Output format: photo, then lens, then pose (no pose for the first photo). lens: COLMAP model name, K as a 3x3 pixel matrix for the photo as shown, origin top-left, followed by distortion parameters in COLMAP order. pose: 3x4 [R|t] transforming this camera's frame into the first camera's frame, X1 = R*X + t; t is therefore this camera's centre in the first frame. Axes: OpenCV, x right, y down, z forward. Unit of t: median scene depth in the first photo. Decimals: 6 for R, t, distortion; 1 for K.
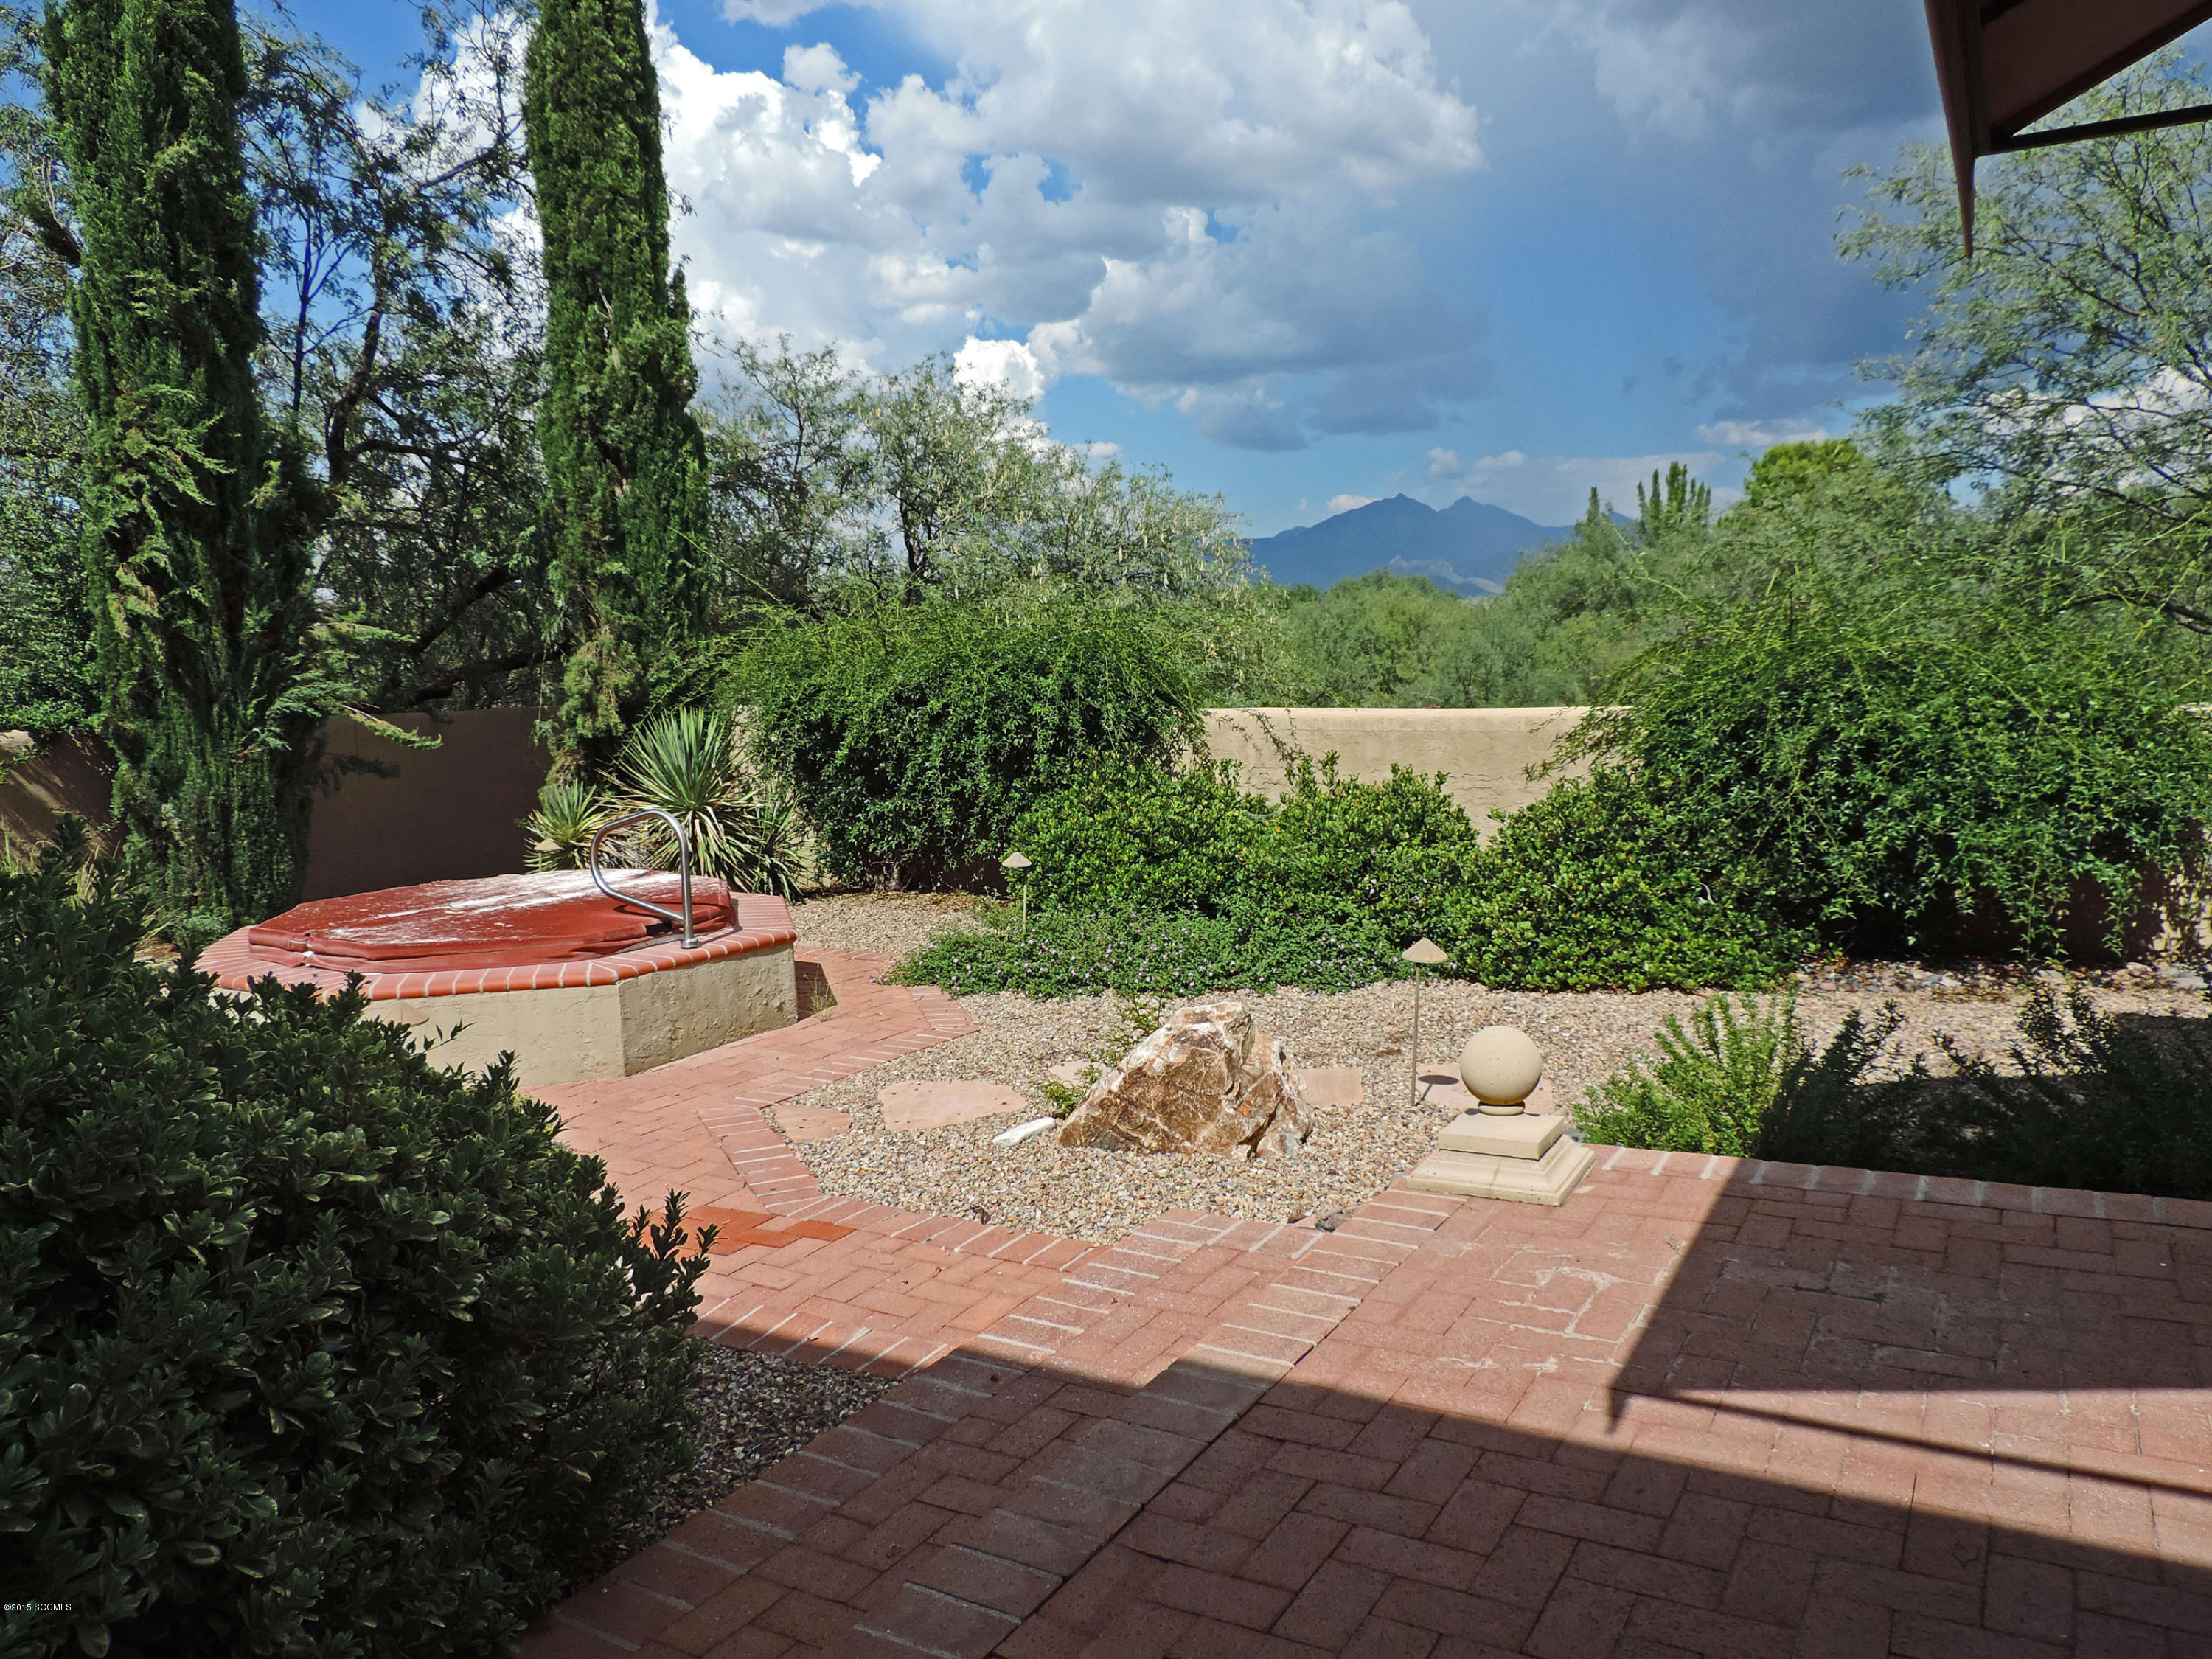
lens RADIAL K [[1578.2, 0, 1103.7], [0, 1578.2, 829.2], [0, 0, 1]] dist [-0.016807, -0.007473]
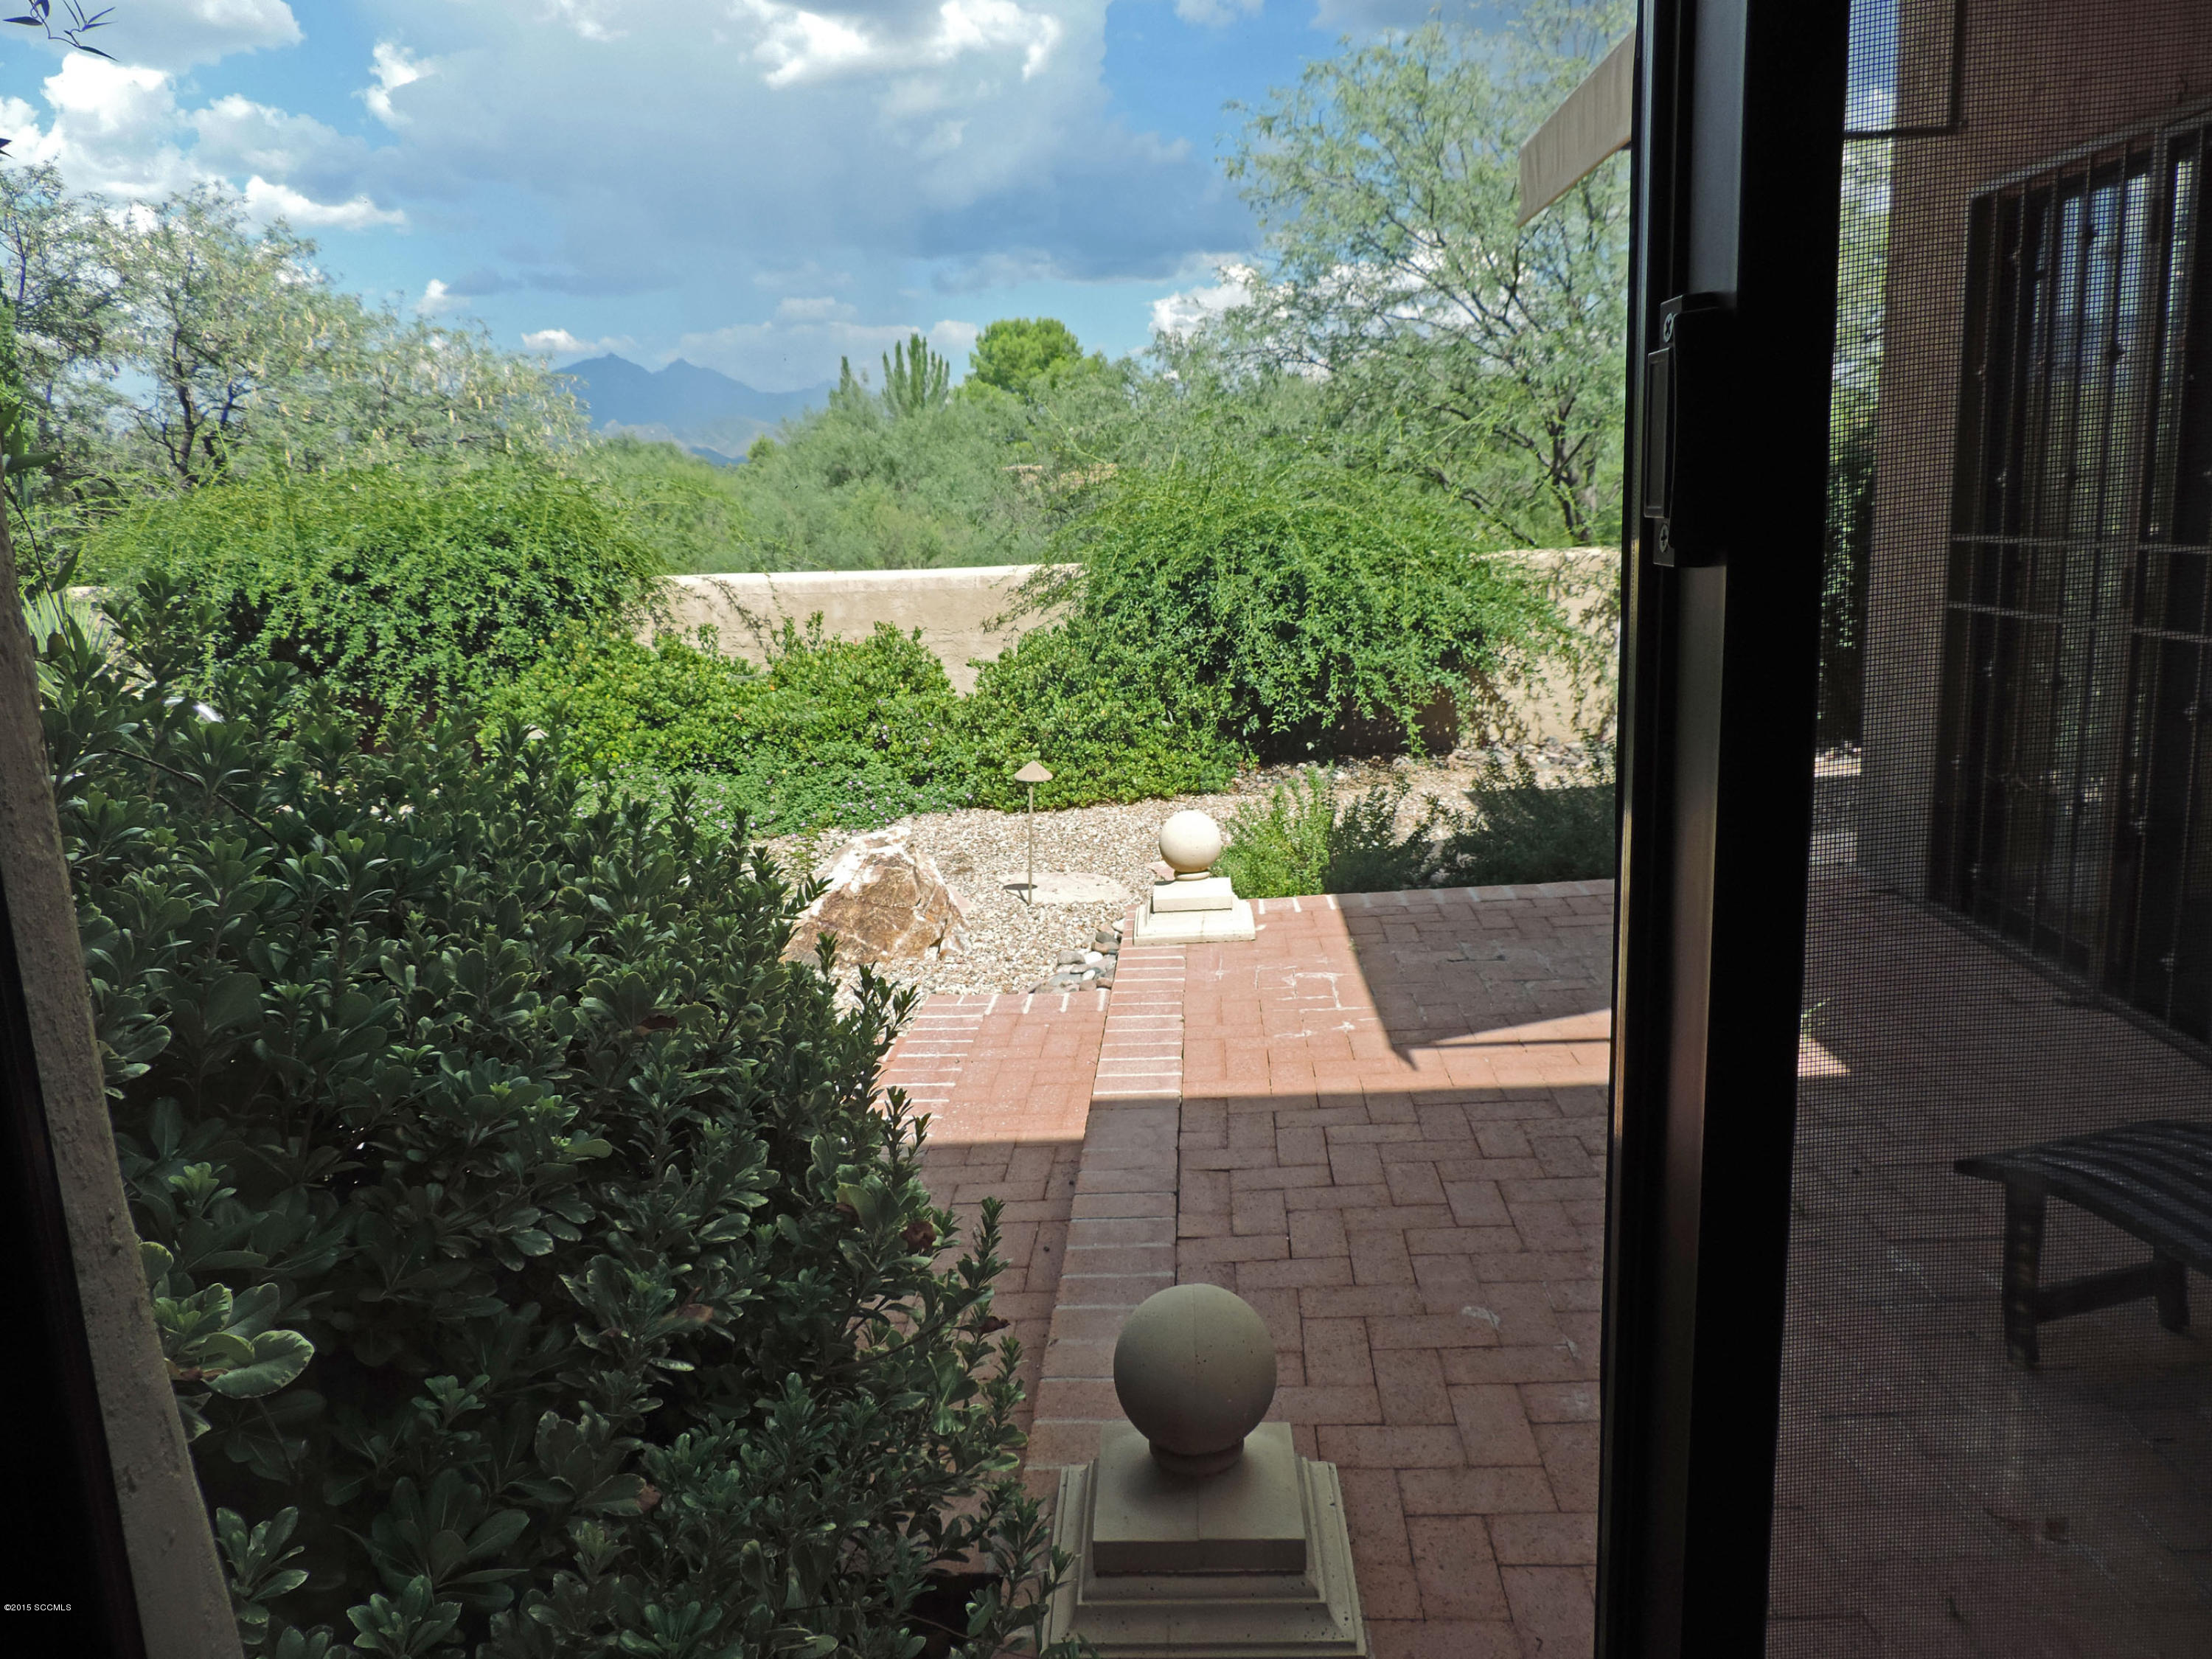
lens RADIAL K [[1578.2, 0, 1115.5], [0, 1578.2, 834.0], [0, 0, 1]] dist [-0.016807, -0.007473]
pose [[0.886429, -0.097218, 0.452539, -0.196620], [0.058719, 0.993414, 0.098395, 0.007626], [-0.459124, -0.060647, 0.886300, -0.053193]]
